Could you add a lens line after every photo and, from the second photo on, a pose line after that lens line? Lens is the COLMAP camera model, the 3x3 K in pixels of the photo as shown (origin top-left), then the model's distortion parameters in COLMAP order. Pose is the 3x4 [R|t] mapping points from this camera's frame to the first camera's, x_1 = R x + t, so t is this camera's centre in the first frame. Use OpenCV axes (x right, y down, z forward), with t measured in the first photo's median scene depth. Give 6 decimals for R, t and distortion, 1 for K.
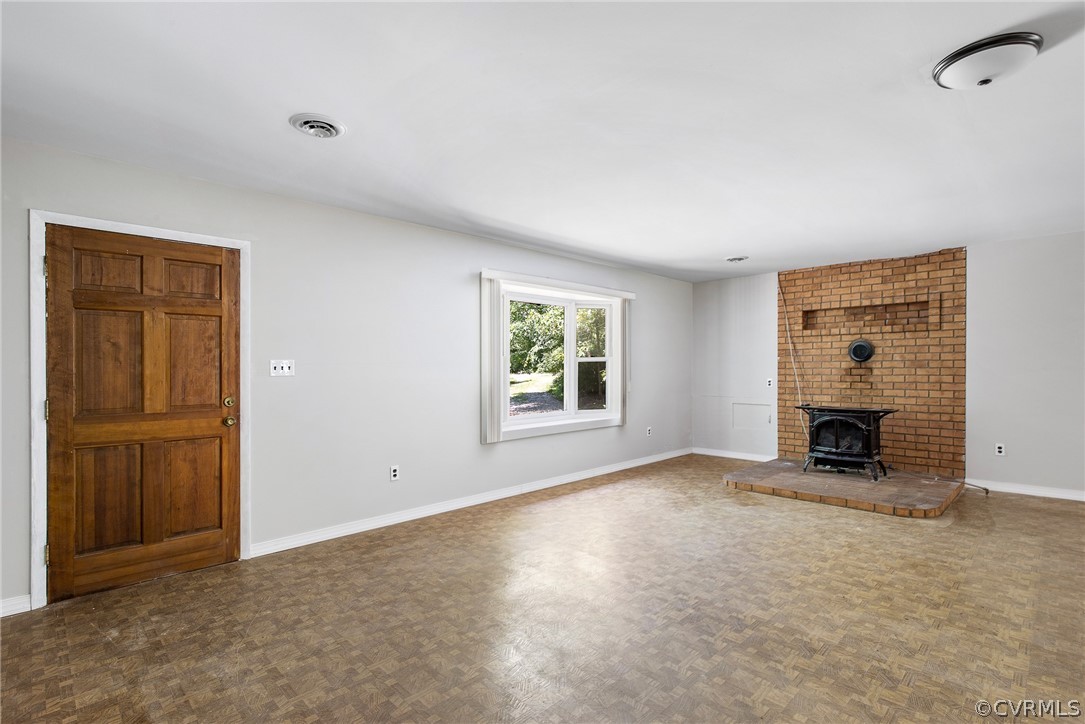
lens RADIAL K [[520.6, 0, 544.6], [0, 520.6, 366.3], [0, 0, 1]] dist [0.001220, -0.001189]
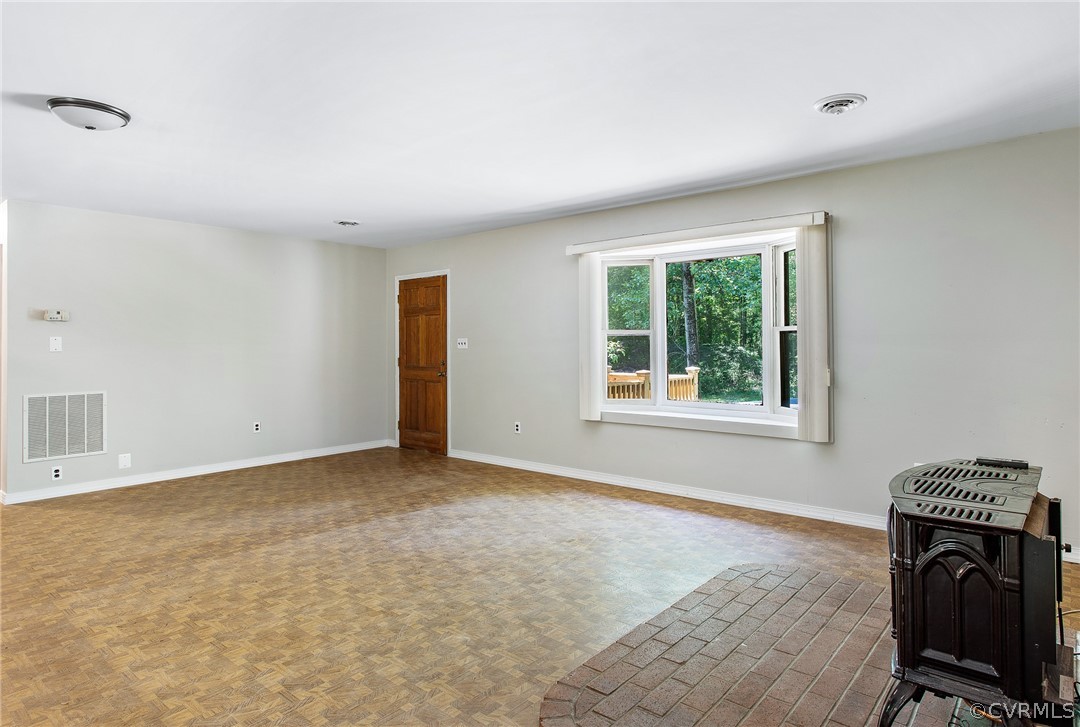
lens RADIAL K [[607.1, 0, 563.7], [0, 607.1, 327.2], [0, 0, 1]] dist [0.005047, 0.000178]
pose [[0.096086, -0.019559, -0.995181, 1.668372], [0.010370, 0.999772, -0.018648, -0.011185], [0.995319, -0.008528, 0.096267, 1.374818]]
